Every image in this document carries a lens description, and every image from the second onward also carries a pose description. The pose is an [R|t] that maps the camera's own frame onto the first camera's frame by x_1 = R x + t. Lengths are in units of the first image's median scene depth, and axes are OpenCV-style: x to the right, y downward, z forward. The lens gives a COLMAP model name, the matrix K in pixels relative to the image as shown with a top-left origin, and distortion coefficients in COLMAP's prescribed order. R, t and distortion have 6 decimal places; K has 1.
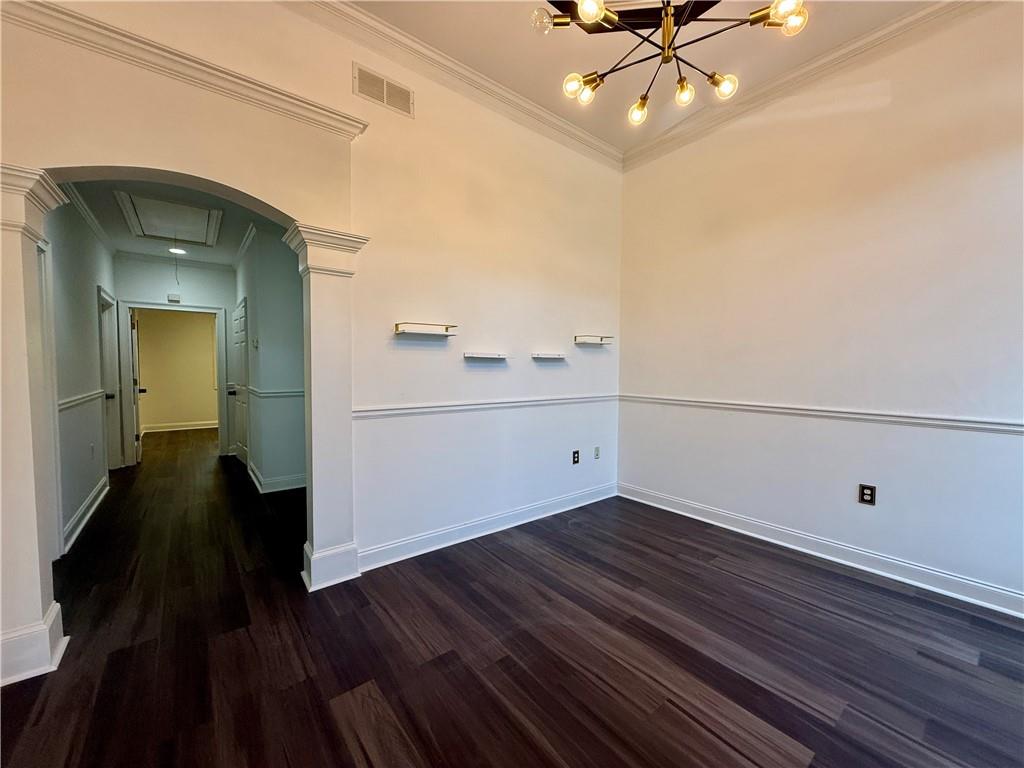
lens RADIAL K [[408.9, 0, 510.0], [0, 408.9, 387.0], [0, 0, 1]] dist [0.004047, 0.000024]
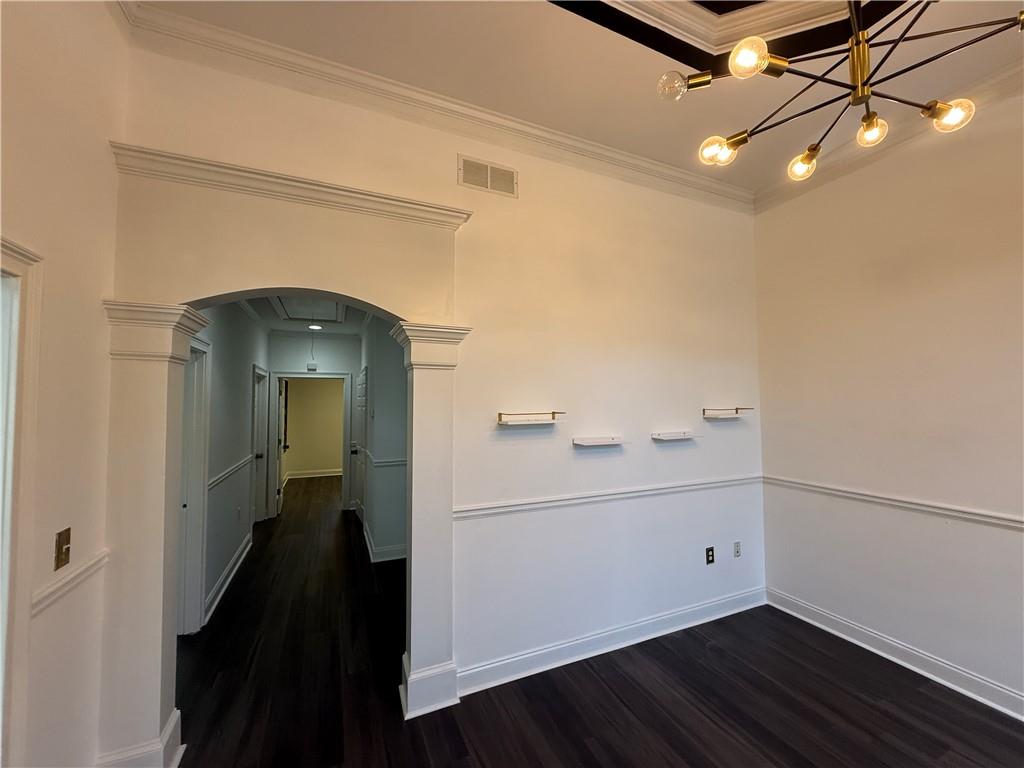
lens RADIAL K [[408.9, 0, 511.1], [0, 408.9, 387.4], [0, 0, 1]] dist [0.004047, 0.000024]
pose [[0.969018, -0.021452, -0.246058, -0.022904], [-0.000263, 0.996131, -0.087882, -0.125681], [0.246991, 0.085224, 0.965263, 0.106930]]
